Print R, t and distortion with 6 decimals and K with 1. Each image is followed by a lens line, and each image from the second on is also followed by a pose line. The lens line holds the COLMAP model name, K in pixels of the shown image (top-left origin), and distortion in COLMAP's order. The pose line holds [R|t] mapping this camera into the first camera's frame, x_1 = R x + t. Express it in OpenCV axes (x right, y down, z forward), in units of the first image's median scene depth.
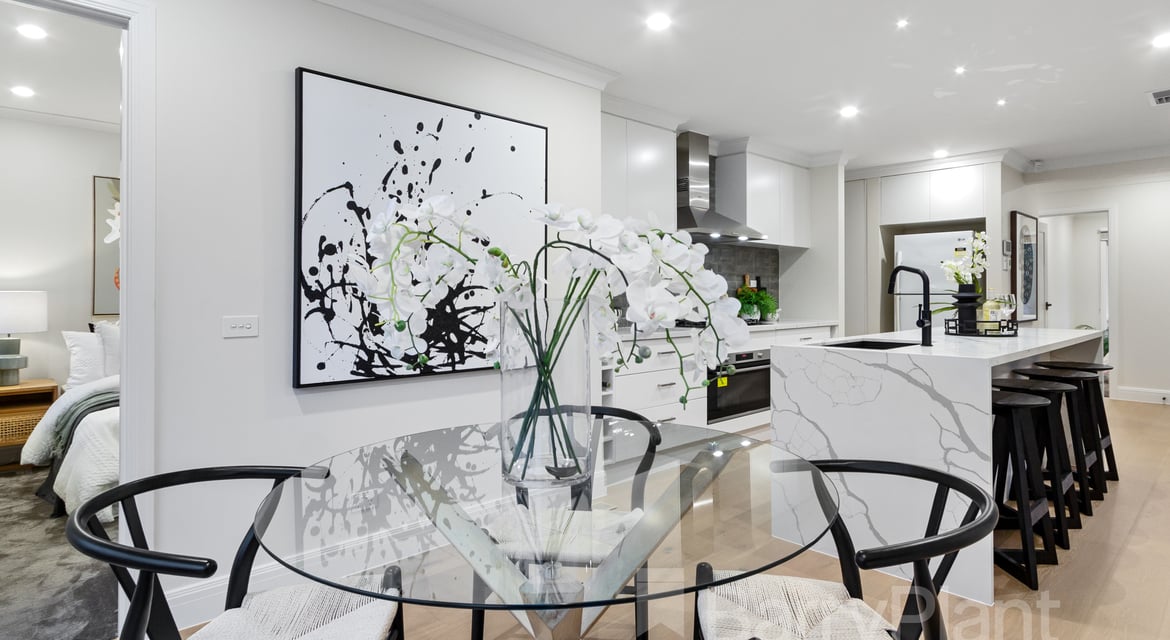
lens RADIAL K [[609.5, 0, 594.9], [0, 609.5, 296.4], [0, 0, 1]] dist [-0.006526, 0.000524]
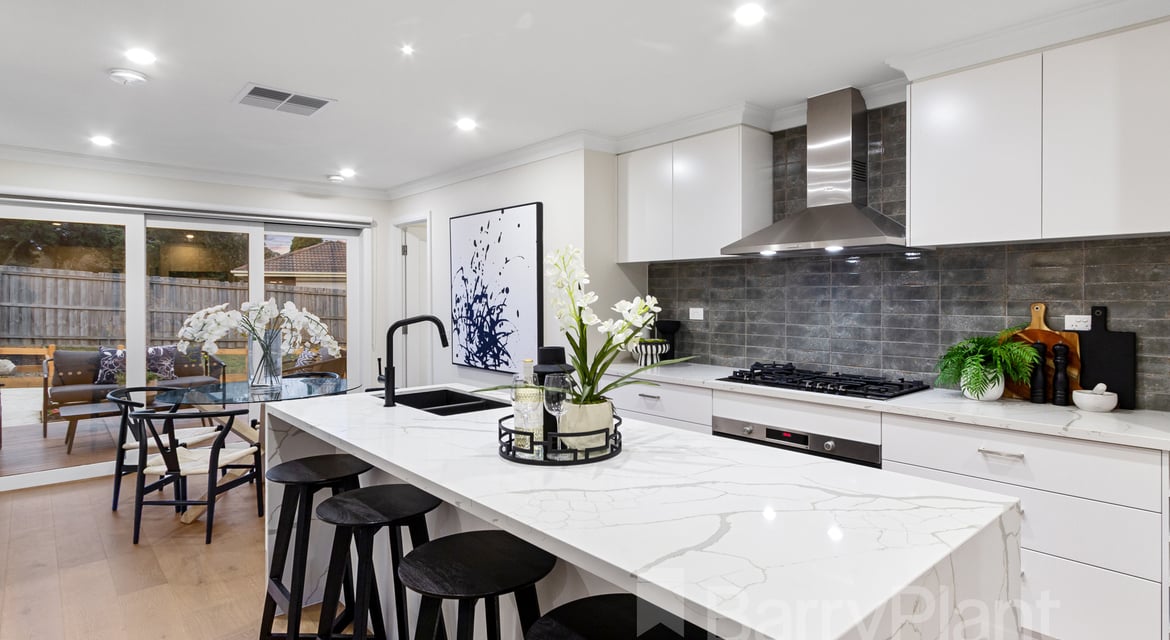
lens RADIAL K [[609.5, 0, 584.1], [0, 609.5, 313.2], [0, 0, 1]] dist [-0.006526, 0.000524]
pose [[-0.021348, 0.022630, -0.999516, 1.469821], [-0.004433, 0.999732, 0.022729, -0.073732], [0.999762, 0.004916, -0.021242, 1.320441]]
